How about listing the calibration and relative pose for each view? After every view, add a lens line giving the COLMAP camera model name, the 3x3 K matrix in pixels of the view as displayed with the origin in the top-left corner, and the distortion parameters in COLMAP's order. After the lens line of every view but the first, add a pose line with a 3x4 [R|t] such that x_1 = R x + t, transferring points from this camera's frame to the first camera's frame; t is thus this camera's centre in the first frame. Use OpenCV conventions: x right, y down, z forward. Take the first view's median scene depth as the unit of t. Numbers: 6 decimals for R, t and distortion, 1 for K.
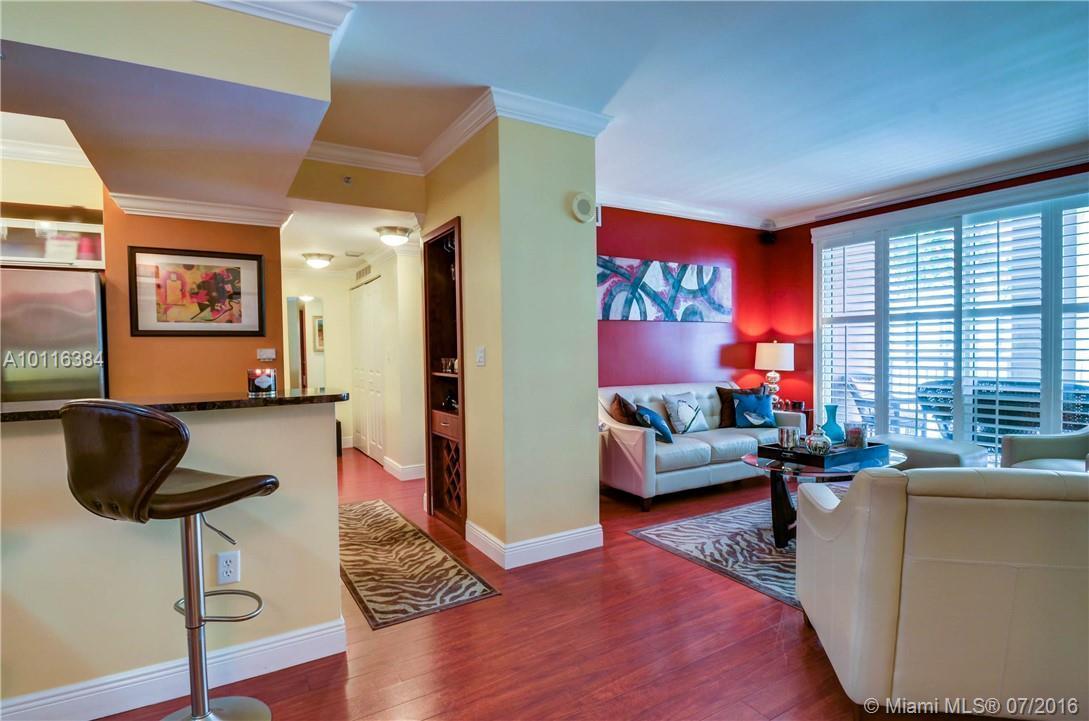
lens RADIAL K [[550.3, 0, 538.6], [0, 550.3, 365.6], [0, 0, 1]] dist [0.003903, -0.014640]
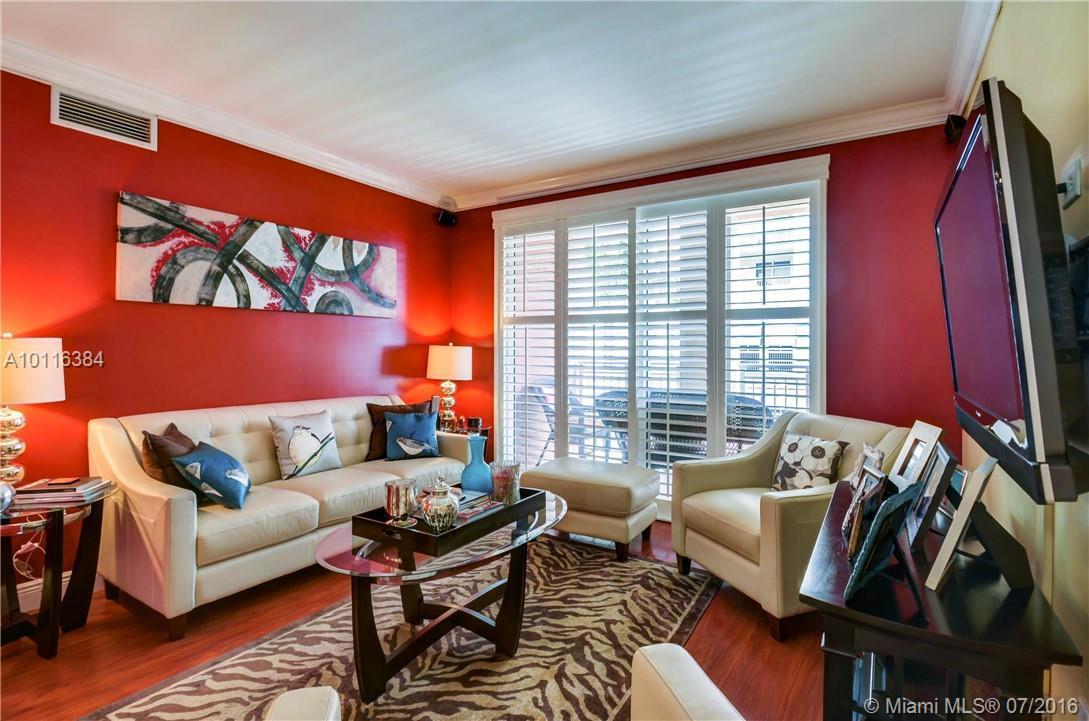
lens RADIAL K [[530.6, 0, 545.3], [0, 530.6, 345.8], [0, 0, 1]] dist [-0.000936, -0.000131]
pose [[0.892766, 0.018744, 0.450130, 0.227676], [-0.002362, 0.999315, -0.036926, -0.014013], [-0.450514, 0.031903, 0.892199, 0.268496]]
